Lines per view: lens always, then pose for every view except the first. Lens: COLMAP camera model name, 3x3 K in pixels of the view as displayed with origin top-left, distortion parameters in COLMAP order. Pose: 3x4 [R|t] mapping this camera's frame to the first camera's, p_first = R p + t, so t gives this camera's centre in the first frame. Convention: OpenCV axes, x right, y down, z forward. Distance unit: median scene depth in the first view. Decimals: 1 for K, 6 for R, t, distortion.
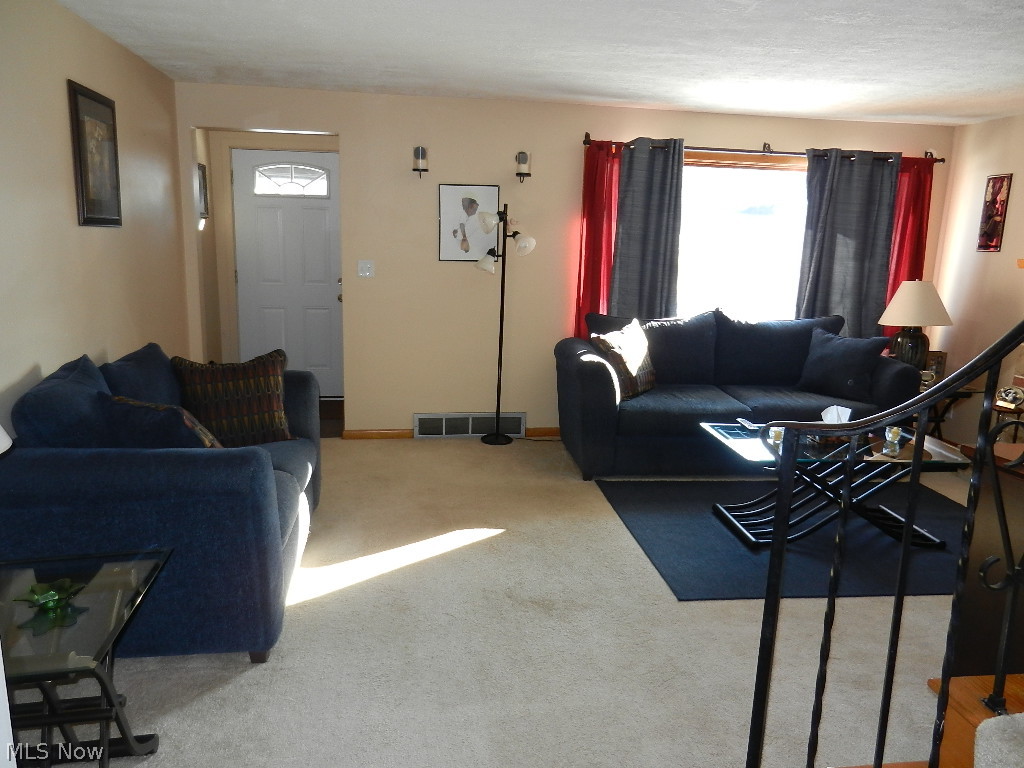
lens RADIAL K [[778.0, 0, 506.5], [0, 778.0, 391.5], [0, 0, 1]] dist [0.033124, -0.002601]
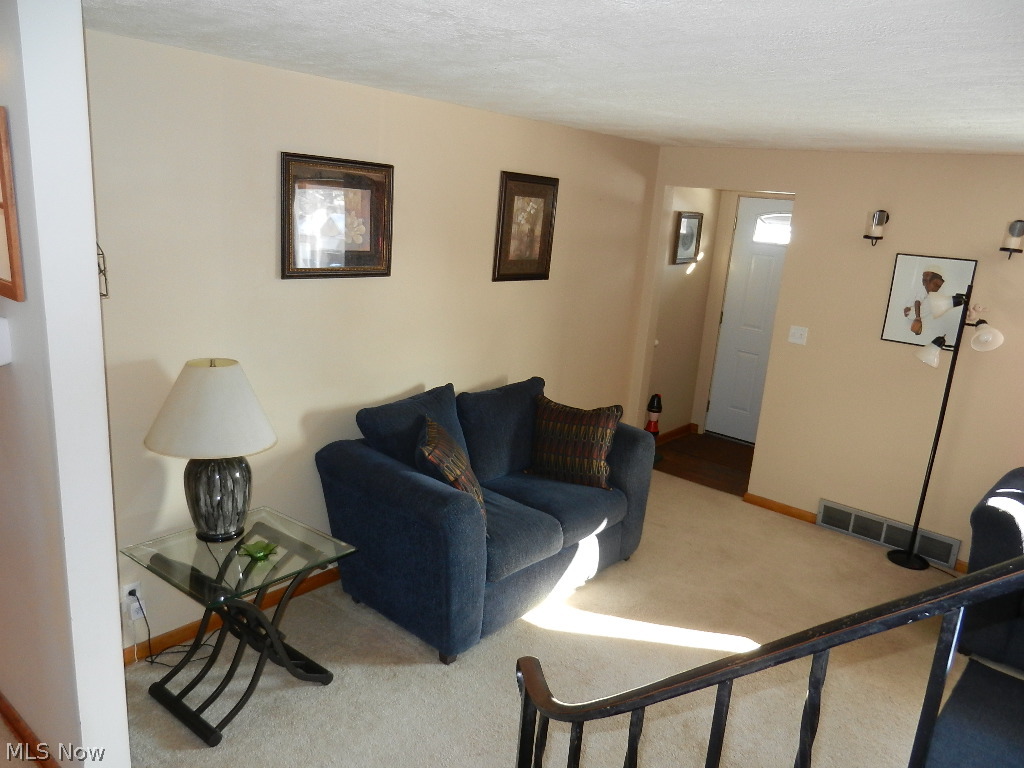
lens RADIAL K [[778.0, 0, 505.0], [0, 778.0, 384.4], [0, 0, 1]] dist [0.033124, -0.002601]
pose [[0.665922, 0.208070, -0.716418, 0.278932], [-0.215037, 0.973095, 0.082736, -0.103163], [0.714357, 0.098961, 0.692749, 0.097946]]
